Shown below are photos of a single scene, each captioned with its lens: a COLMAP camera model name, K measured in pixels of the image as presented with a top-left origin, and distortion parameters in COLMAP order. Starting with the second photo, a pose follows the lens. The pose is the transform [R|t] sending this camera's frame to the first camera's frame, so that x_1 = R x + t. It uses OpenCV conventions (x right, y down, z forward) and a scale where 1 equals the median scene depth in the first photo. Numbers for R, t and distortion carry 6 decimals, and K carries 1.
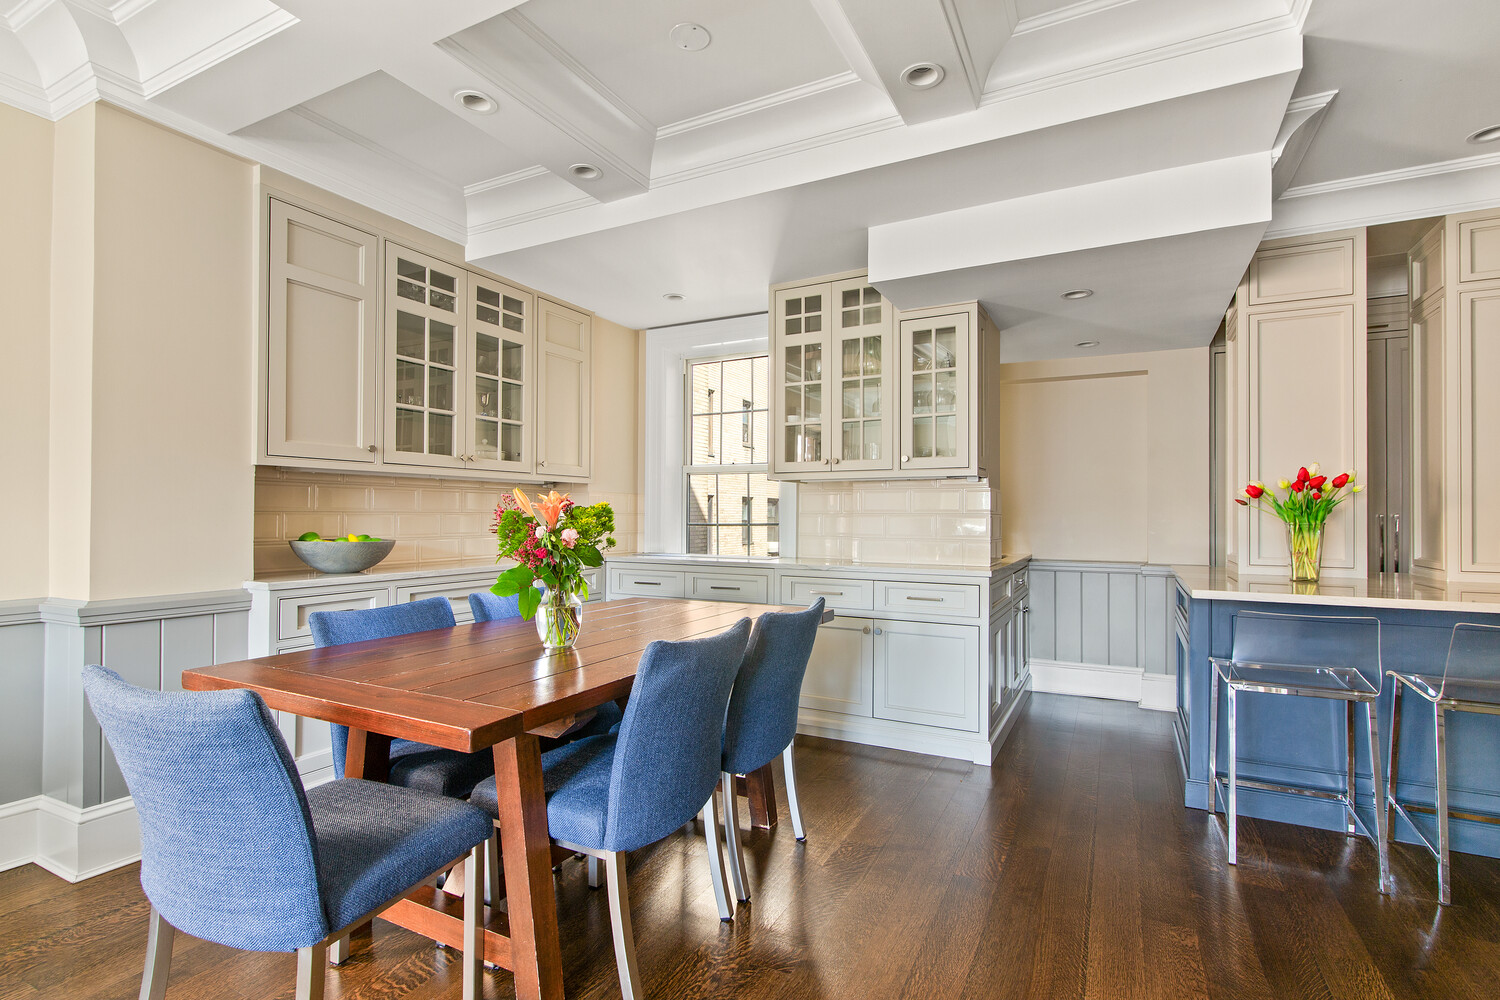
lens RADIAL K [[684.8, 0, 751.9], [0, 684.8, 500.6], [0, 0, 1]] dist [0.016153, 0.000361]
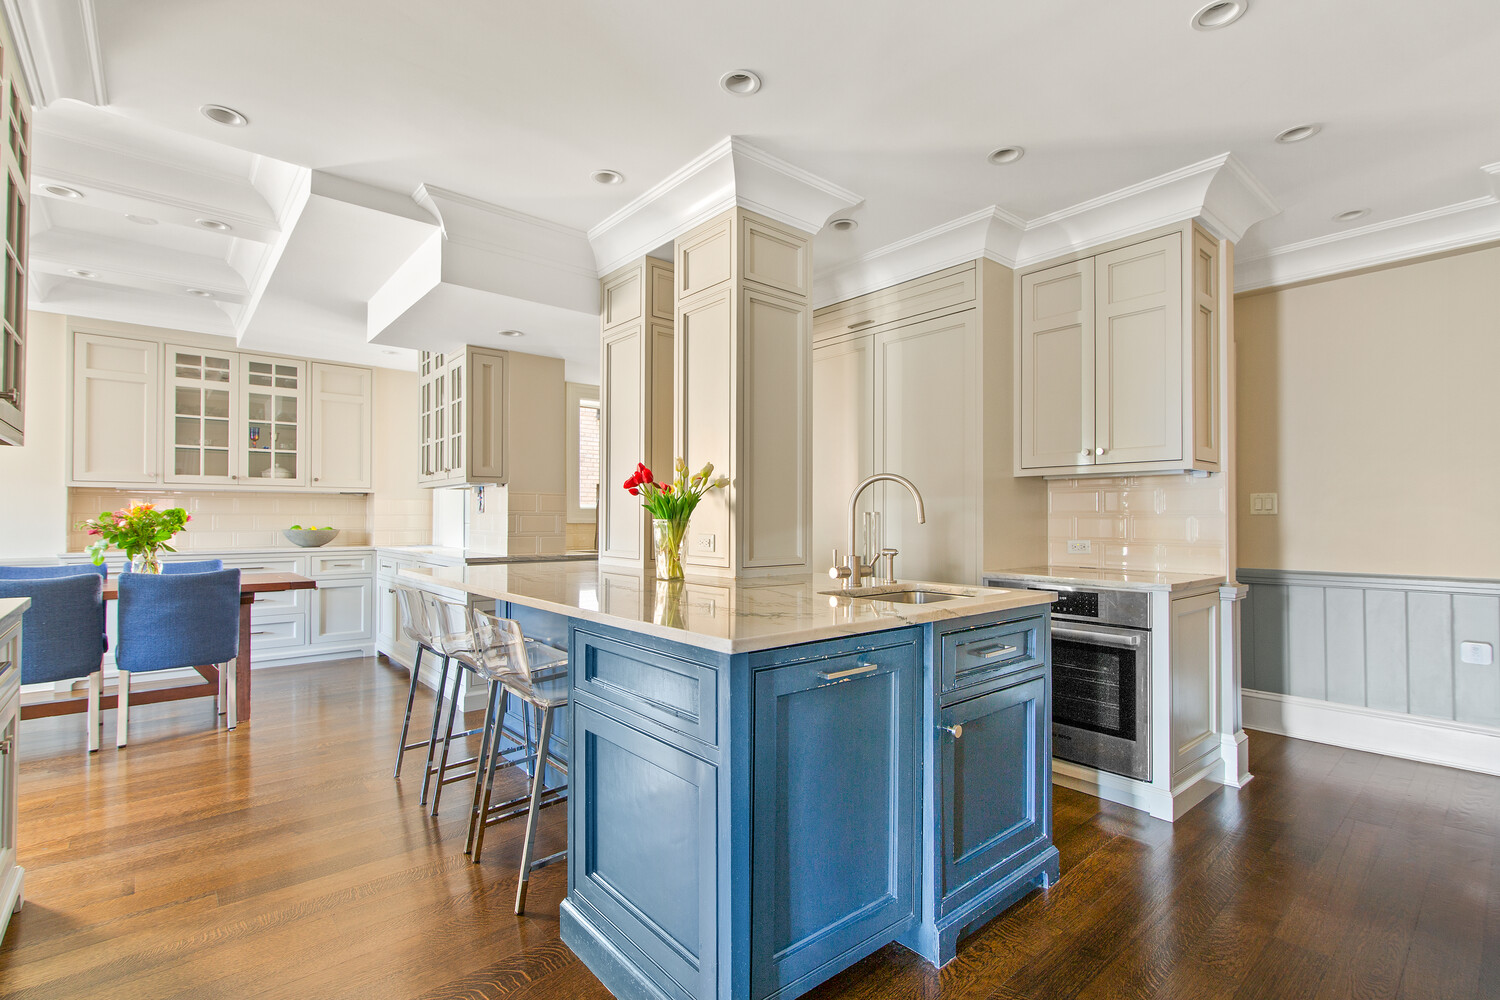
lens RADIAL K [[684.8, 0, 755.5], [0, 684.8, 508.2], [0, 0, 1]] dist [0.016153, 0.000361]
pose [[0.917545, -0.001812, -0.397628, 1.258137], [0.005847, 0.999943, 0.008936, -0.002100], [0.397589, -0.010525, 0.917503, 0.059342]]
